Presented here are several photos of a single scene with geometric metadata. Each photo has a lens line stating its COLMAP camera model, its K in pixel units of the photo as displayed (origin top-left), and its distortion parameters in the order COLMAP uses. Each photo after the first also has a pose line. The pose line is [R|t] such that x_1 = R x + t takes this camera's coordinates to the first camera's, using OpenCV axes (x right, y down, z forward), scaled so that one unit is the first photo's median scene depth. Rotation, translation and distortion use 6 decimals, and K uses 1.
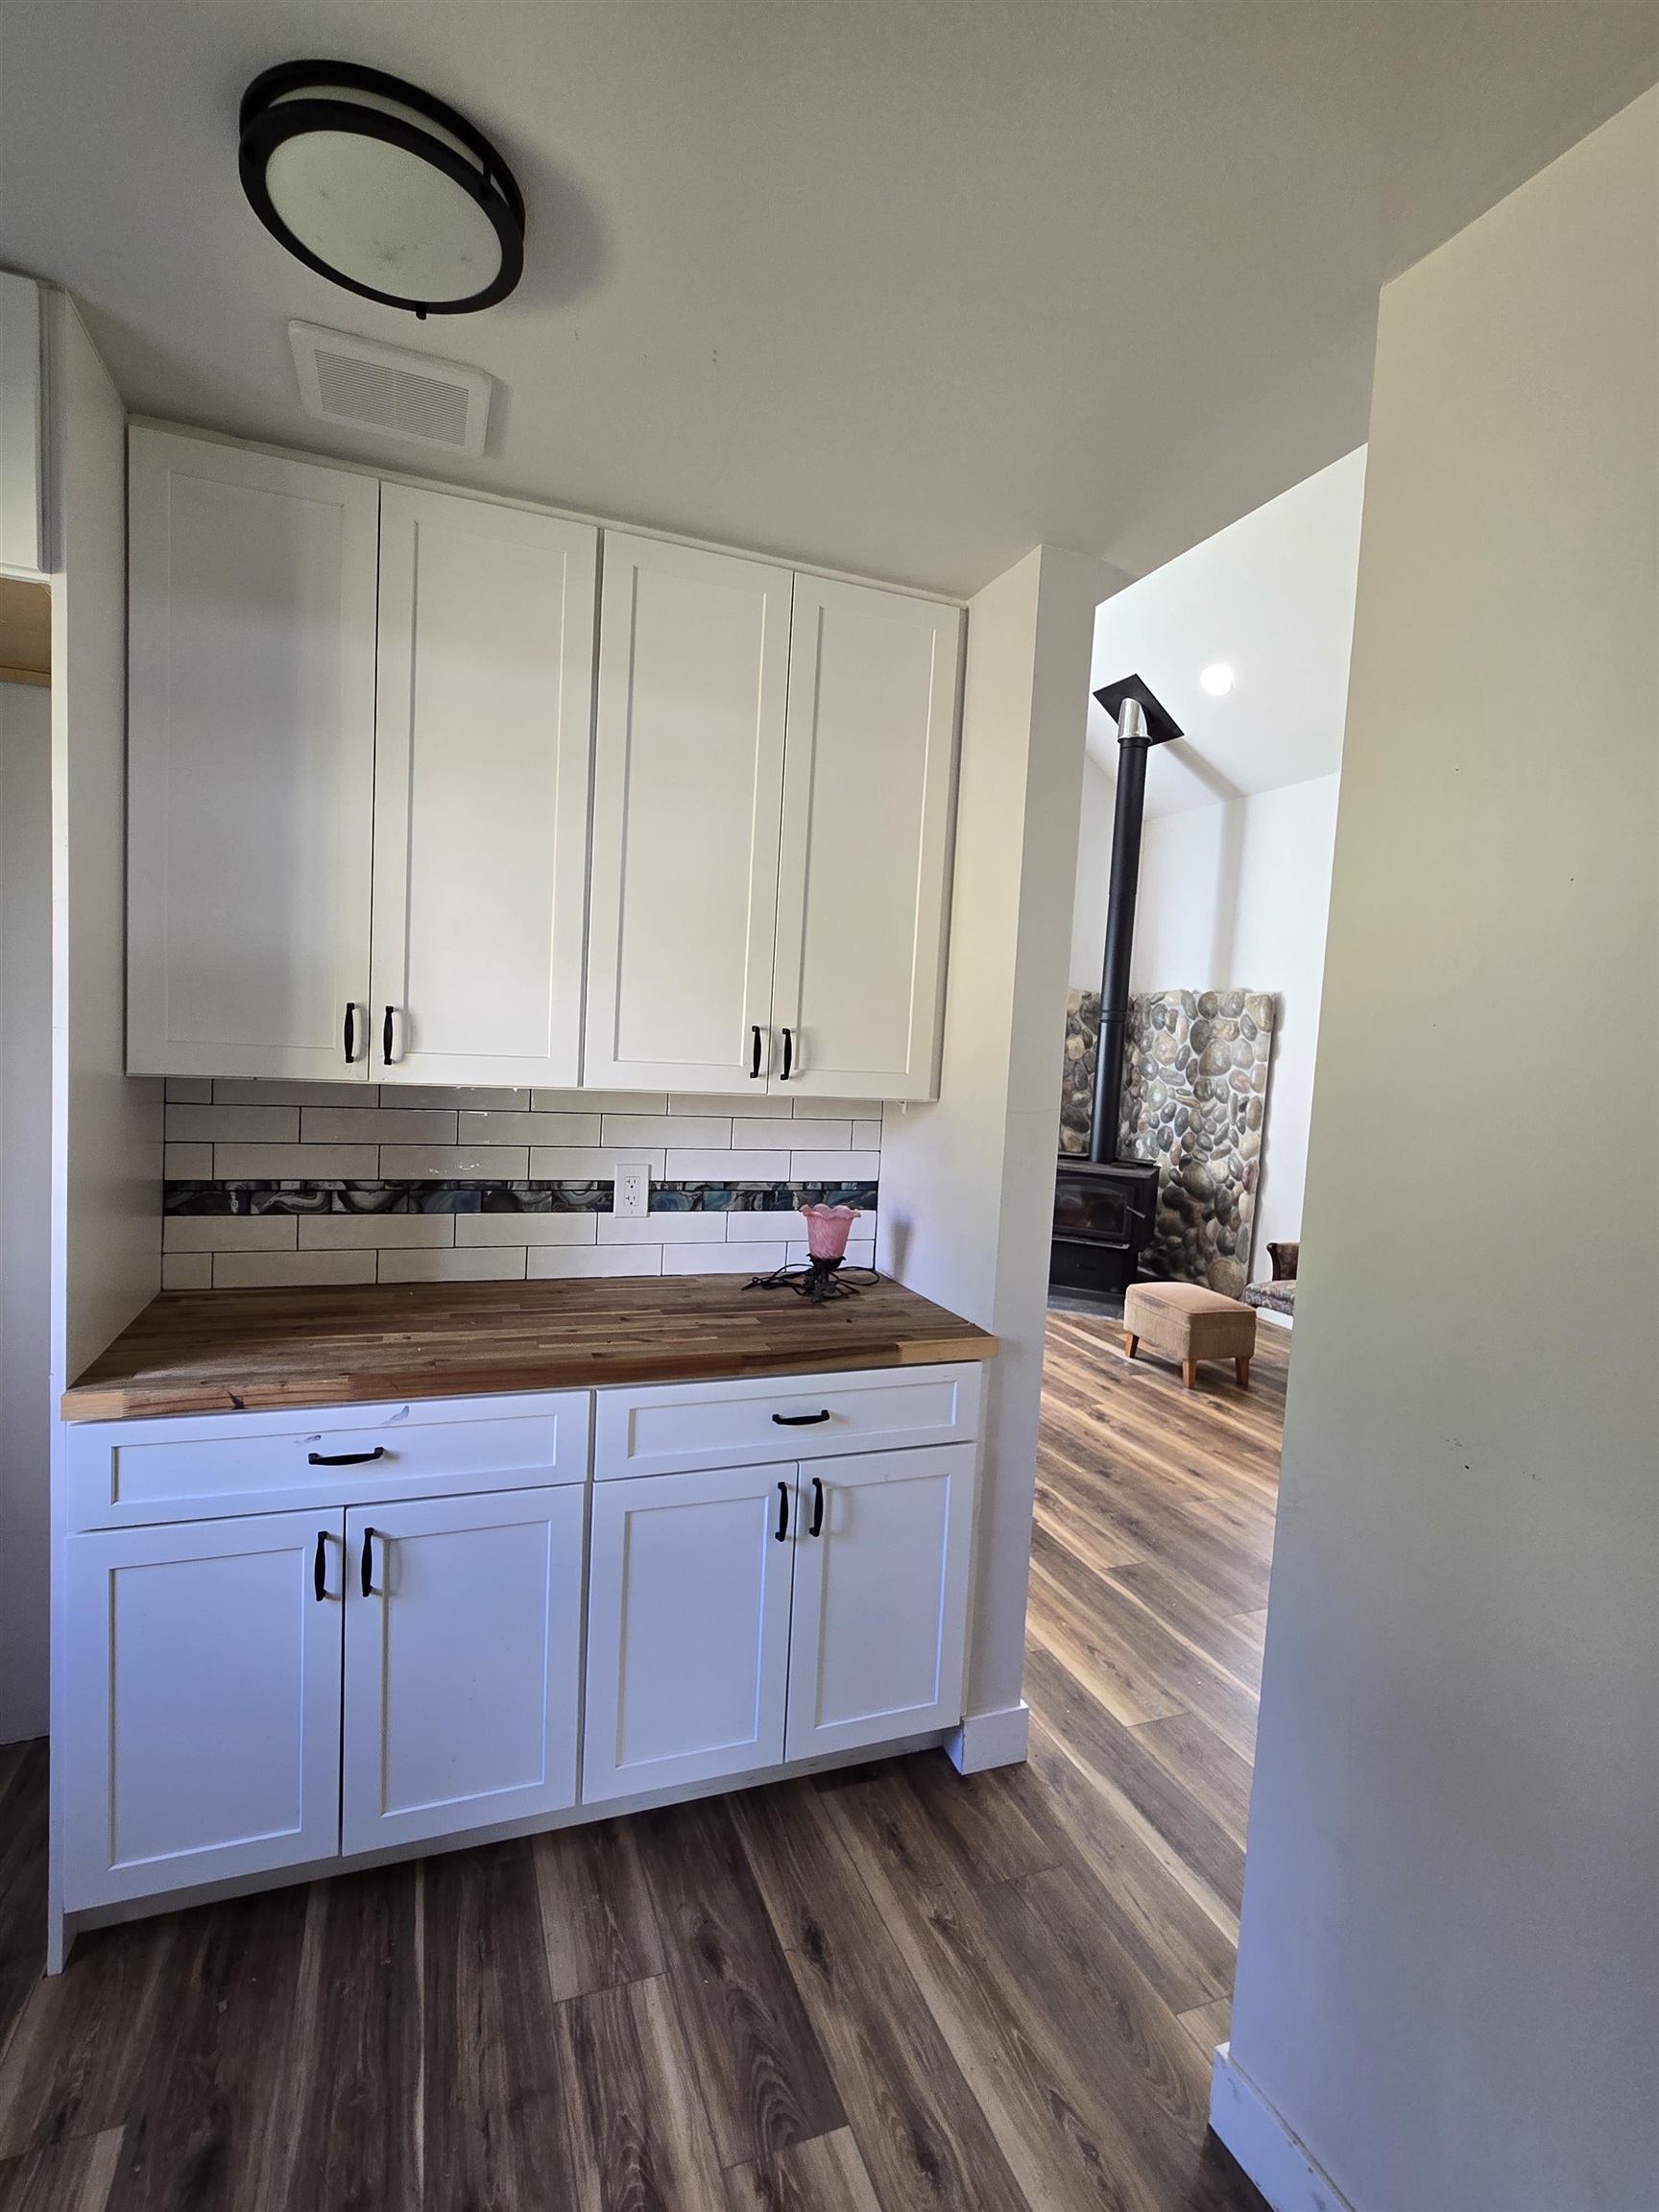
lens RADIAL K [[1048.3, 0, 831.6], [0, 1048.3, 1112.8], [0, 0, 1]] dist [0.002085, 0.000284]
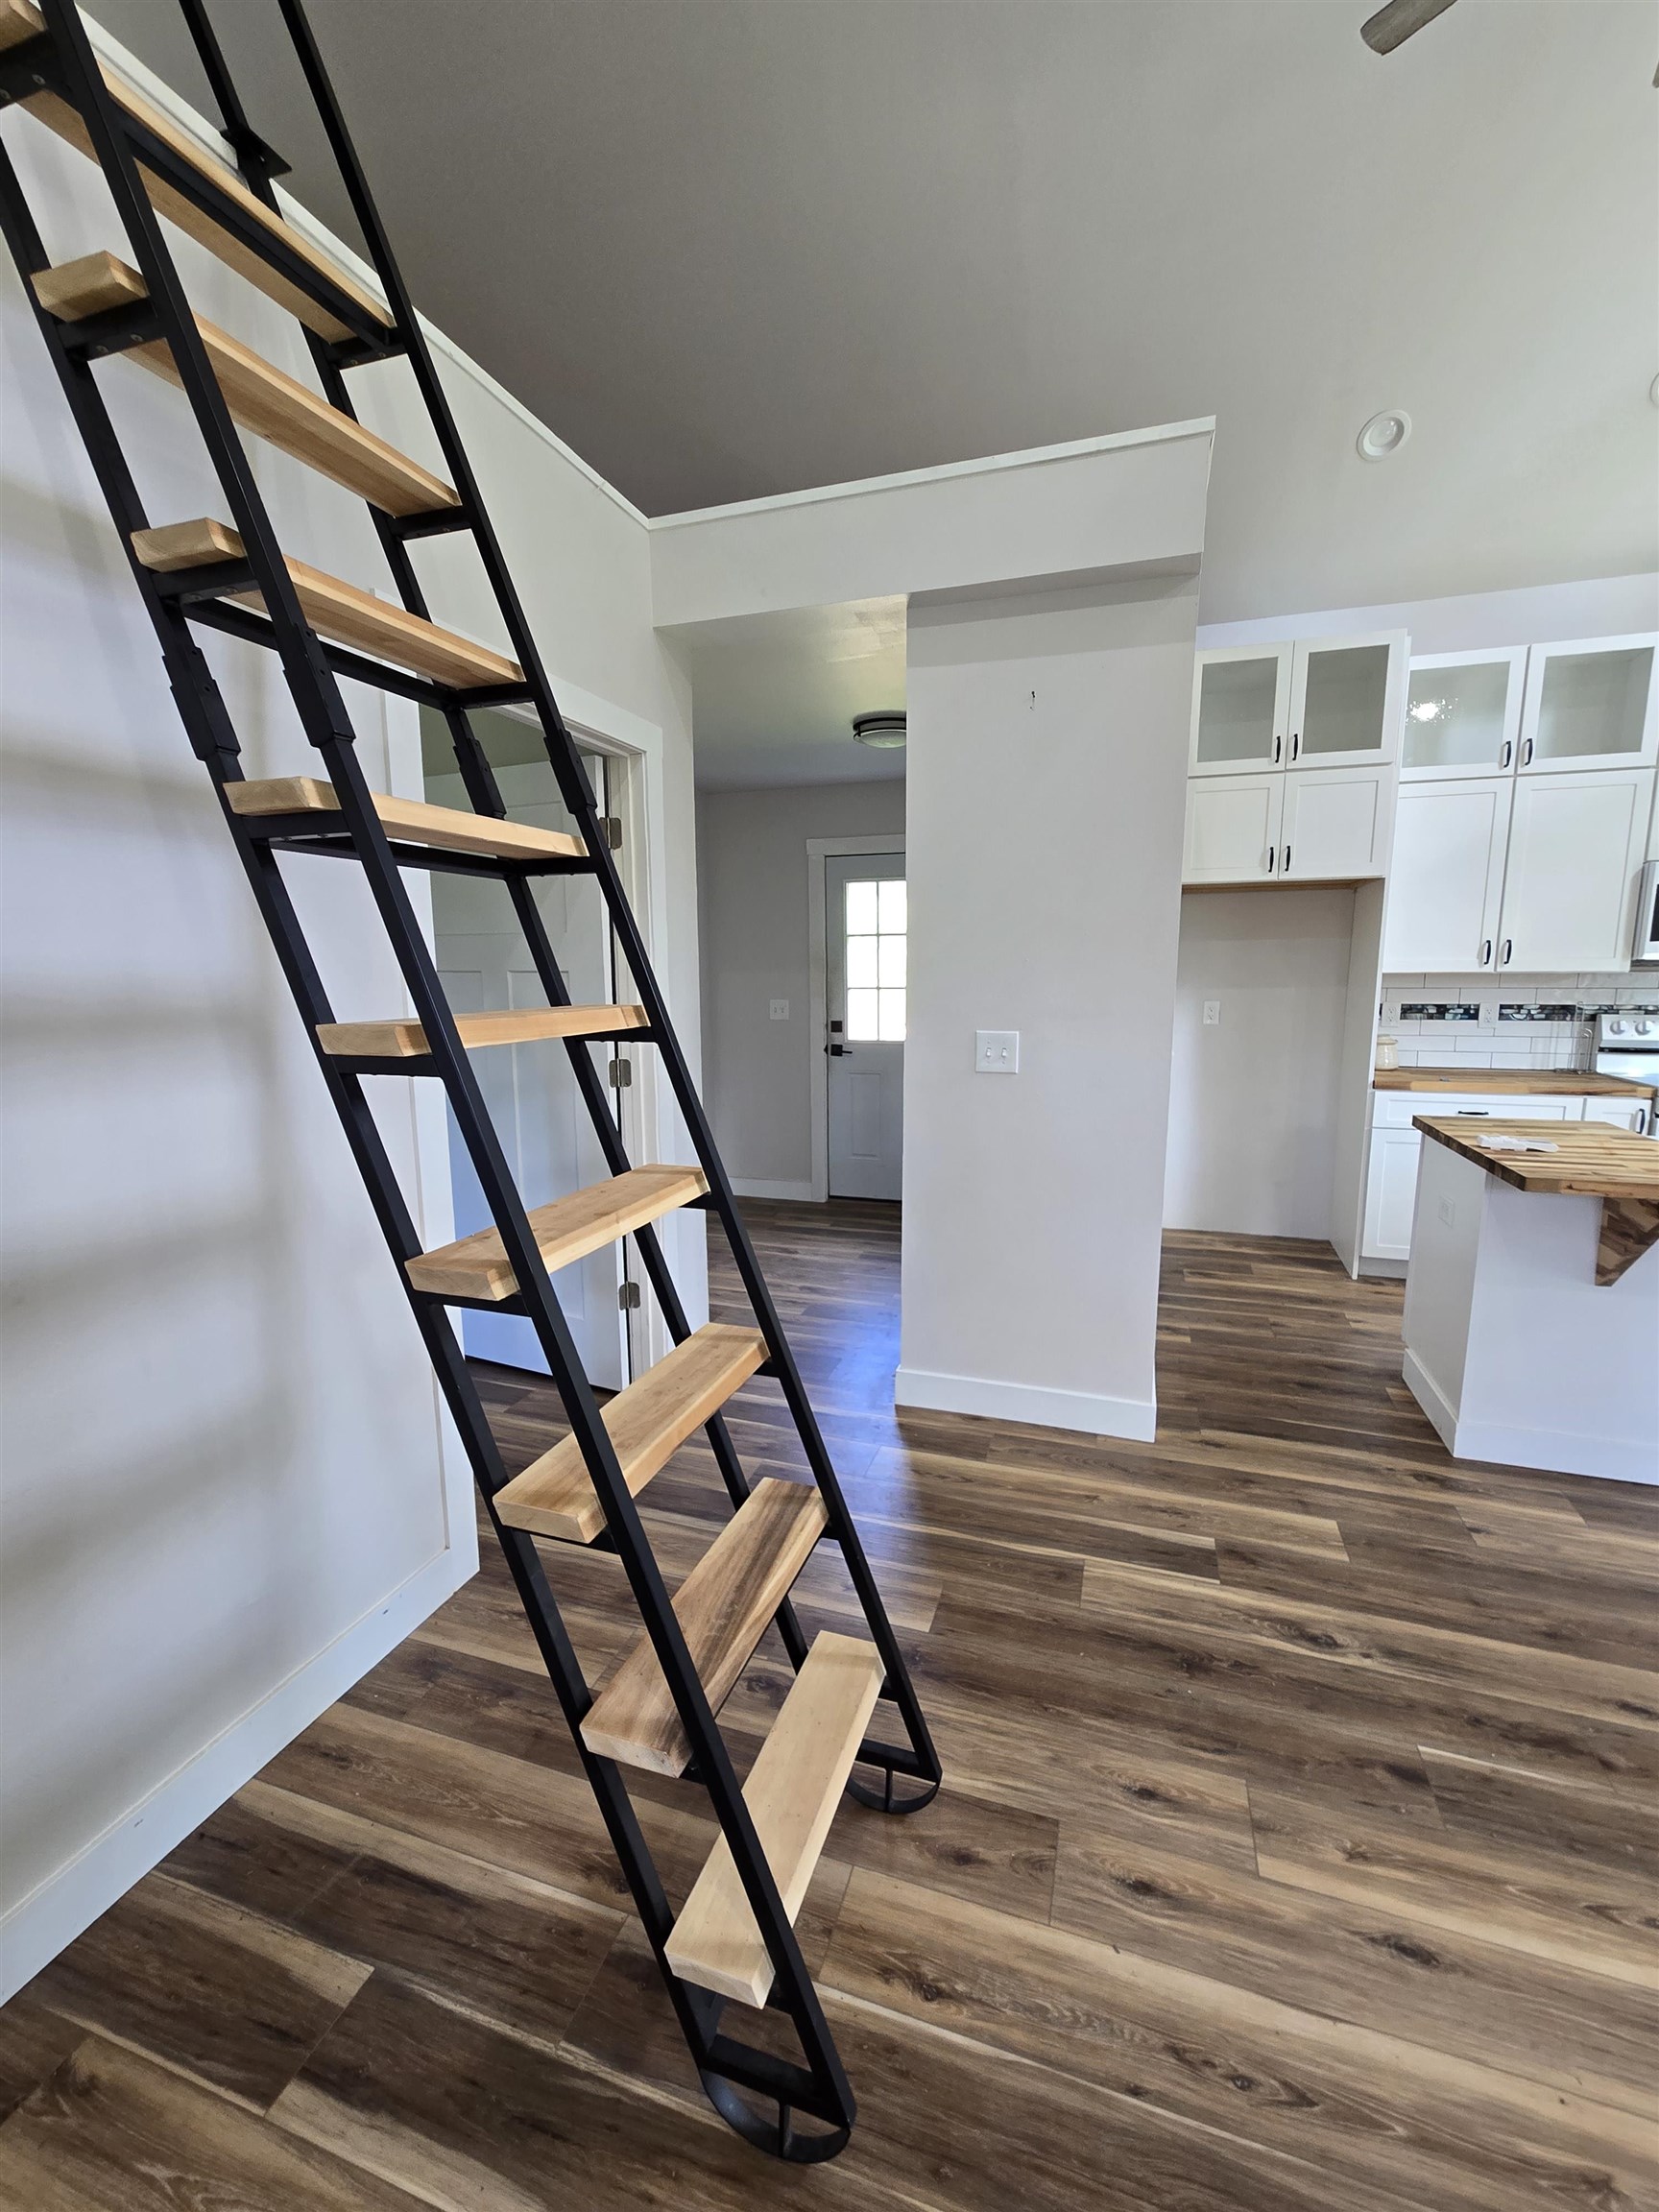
lens RADIAL K [[920.6, 0, 832.4], [0, 920.6, 1109.8], [0, 0, 1]] dist [0.003479, 0.000836]
pose [[-0.631414, 0.070310, -0.772252, 0.727319], [-0.087195, 0.983127, 0.160802, -0.012370], [0.770528, 0.168869, -0.614630, 0.977422]]
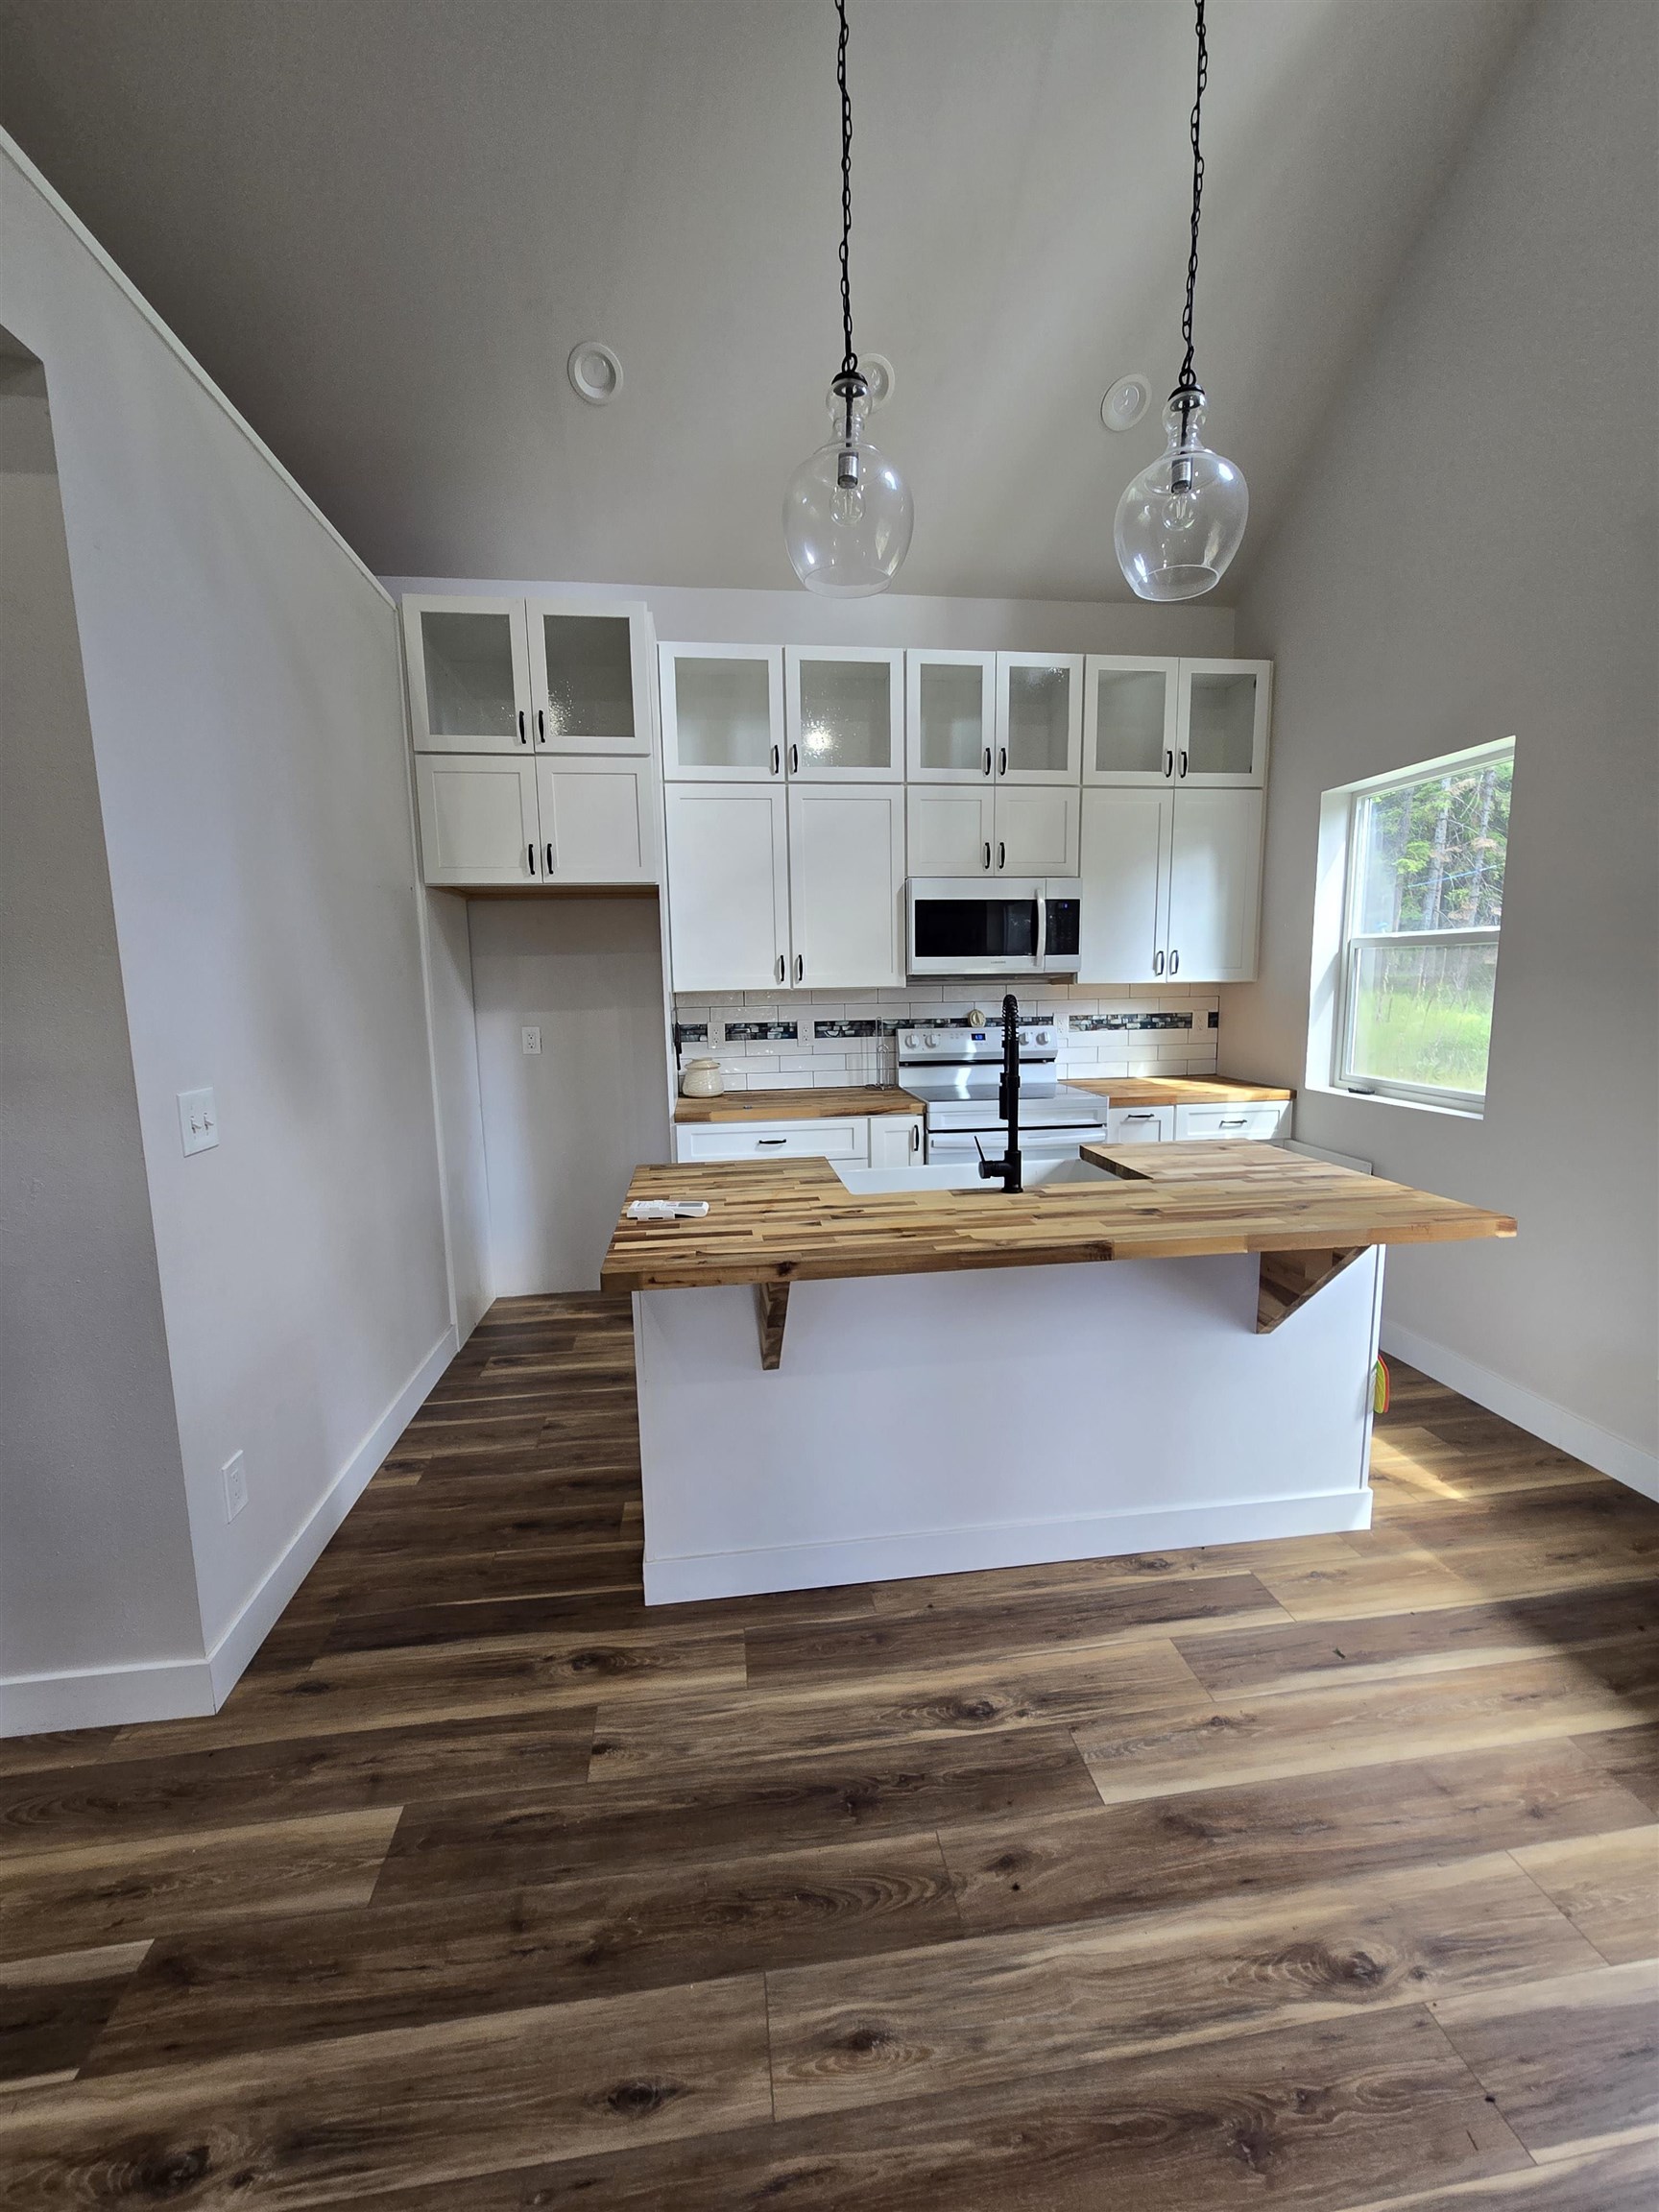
lens RADIAL K [[920.6, 0, 832.4], [0, 920.6, 1109.8], [0, 0, 1]] dist [0.003479, 0.000836]
pose [[-0.222987, 0.091652, -0.970503, 0.393378], [-0.069779, 0.991516, 0.109669, -0.046392], [0.972321, 0.092176, -0.214700, 1.154895]]
